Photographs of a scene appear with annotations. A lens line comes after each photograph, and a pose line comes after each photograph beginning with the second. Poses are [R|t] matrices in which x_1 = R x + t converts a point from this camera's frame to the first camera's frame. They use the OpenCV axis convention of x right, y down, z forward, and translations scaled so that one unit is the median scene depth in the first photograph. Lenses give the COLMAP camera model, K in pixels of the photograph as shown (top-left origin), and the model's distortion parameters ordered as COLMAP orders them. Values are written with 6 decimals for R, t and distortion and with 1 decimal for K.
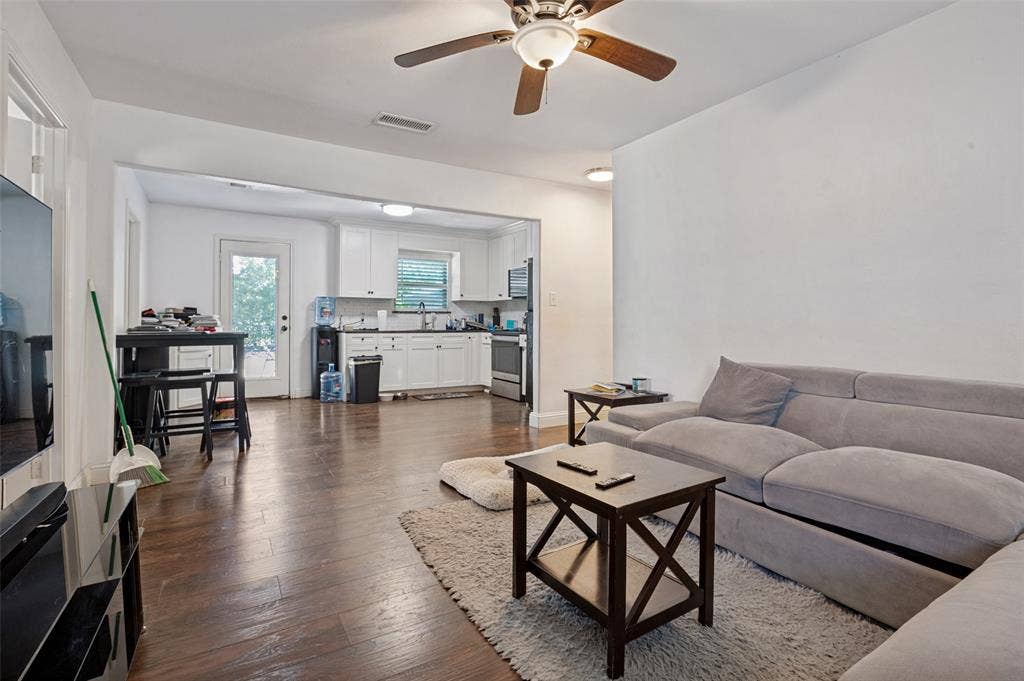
lens RADIAL K [[489.0, 0, 511.1], [0, 489.0, 324.9], [0, 0, 1]] dist [-0.018052, 0.003083]
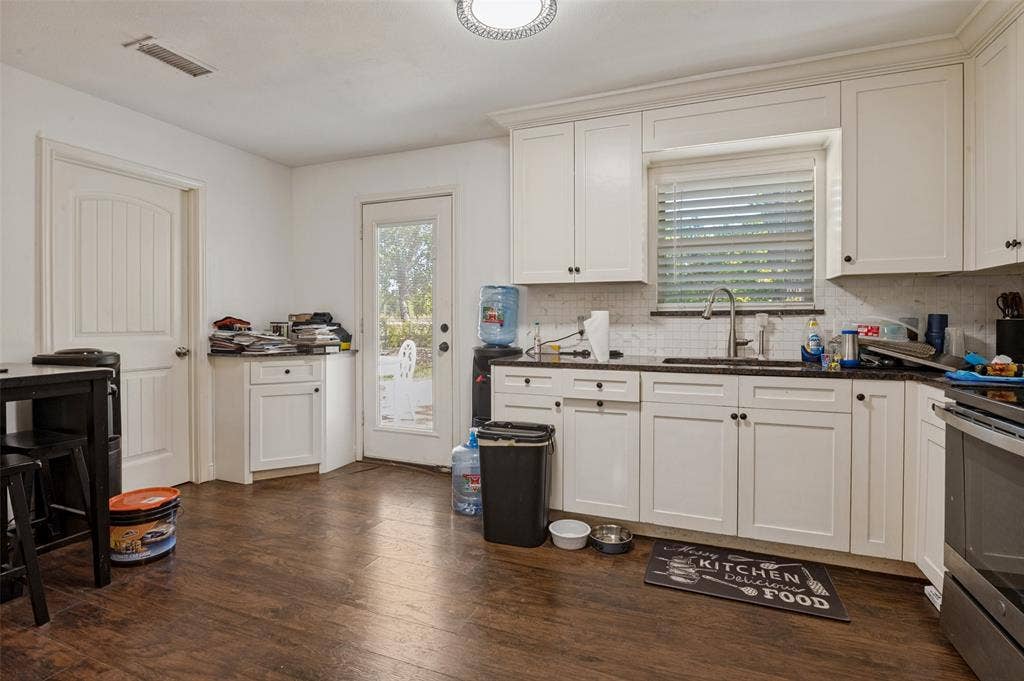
lens RADIAL K [[489.0, 0, 505.7], [0, 489.0, 325.0], [0, 0, 1]] dist [-0.018052, 0.003083]
pose [[0.607376, 0.004481, -0.794402, 0.018331], [-0.001755, 0.999989, 0.004300, -0.020131], [0.794412, -0.001218, 0.607378, 0.703042]]
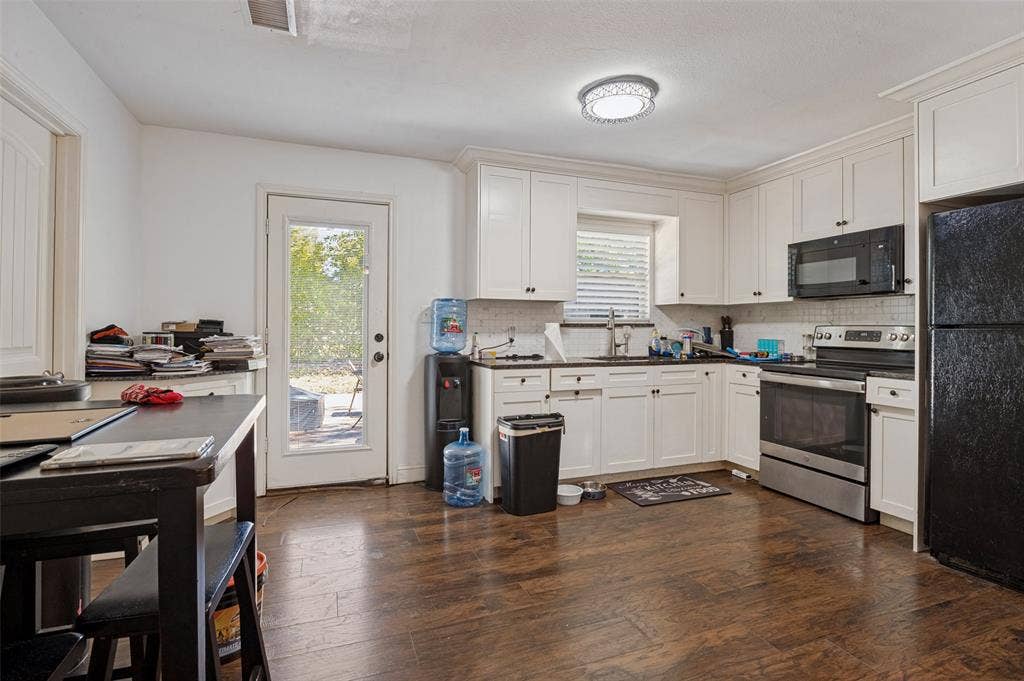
lens RADIAL K [[489.0, 0, 508.0], [0, 489.0, 327.4], [0, 0, 1]] dist [-0.018052, 0.003083]
pose [[0.983532, -0.000707, -0.180735, -0.218516], [-0.000425, 0.999981, -0.006227, -0.022388], [0.180736, 0.006201, 0.983512, 0.475713]]
